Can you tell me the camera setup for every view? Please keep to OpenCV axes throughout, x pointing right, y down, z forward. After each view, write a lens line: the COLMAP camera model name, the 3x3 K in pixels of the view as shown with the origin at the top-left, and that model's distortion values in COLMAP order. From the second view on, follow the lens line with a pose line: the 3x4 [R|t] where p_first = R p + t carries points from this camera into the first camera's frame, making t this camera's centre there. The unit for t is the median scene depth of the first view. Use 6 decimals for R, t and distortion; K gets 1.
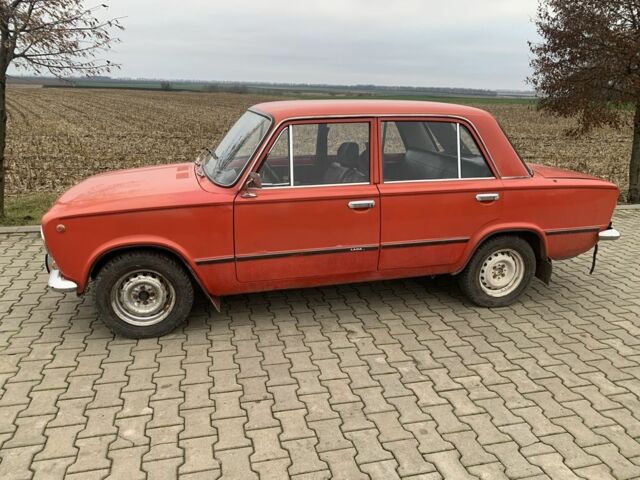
lens RADIAL K [[473.9, 0, 319.6], [0, 473.9, 252.7], [0, 0, 1]] dist [-0.007300, -0.002496]
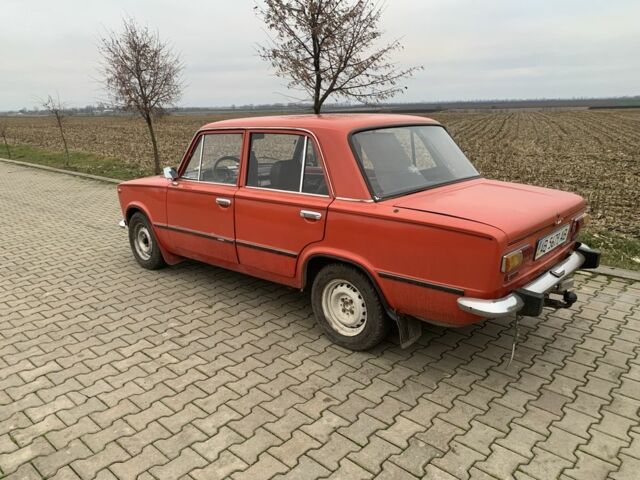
lens RADIAL K [[495.1, 0, 320.0], [0, 495.1, 240.0], [0, 0, 1]] dist [0.012684, 0.001348]
pose [[0.562346, 0.180472, -0.806968, 1.167728], [-0.247821, 0.967818, 0.043747, -0.116939], [0.788892, 0.175383, 0.588973, 0.451475]]
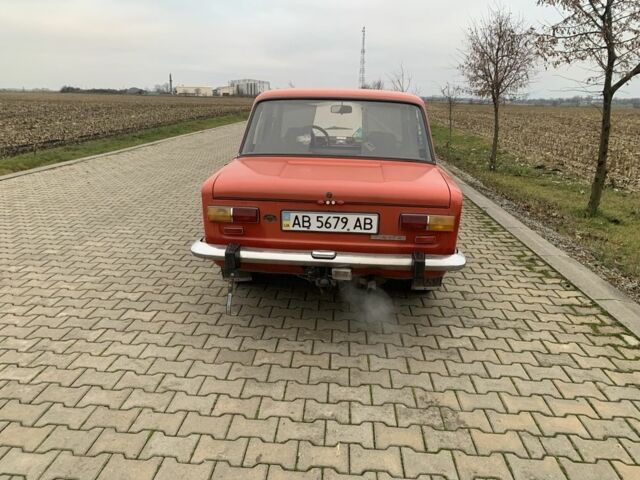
lens RADIAL K [[479.5, 0, 318.7], [0, 479.5, 229.3], [0, 0, 1]] dist [0.013712, 0.001367]
pose [[-0.281176, 0.229118, -0.931904, 1.491572], [-0.342544, 0.883150, 0.320484, -0.459971], [0.896439, 0.409331, -0.169838, 1.496262]]
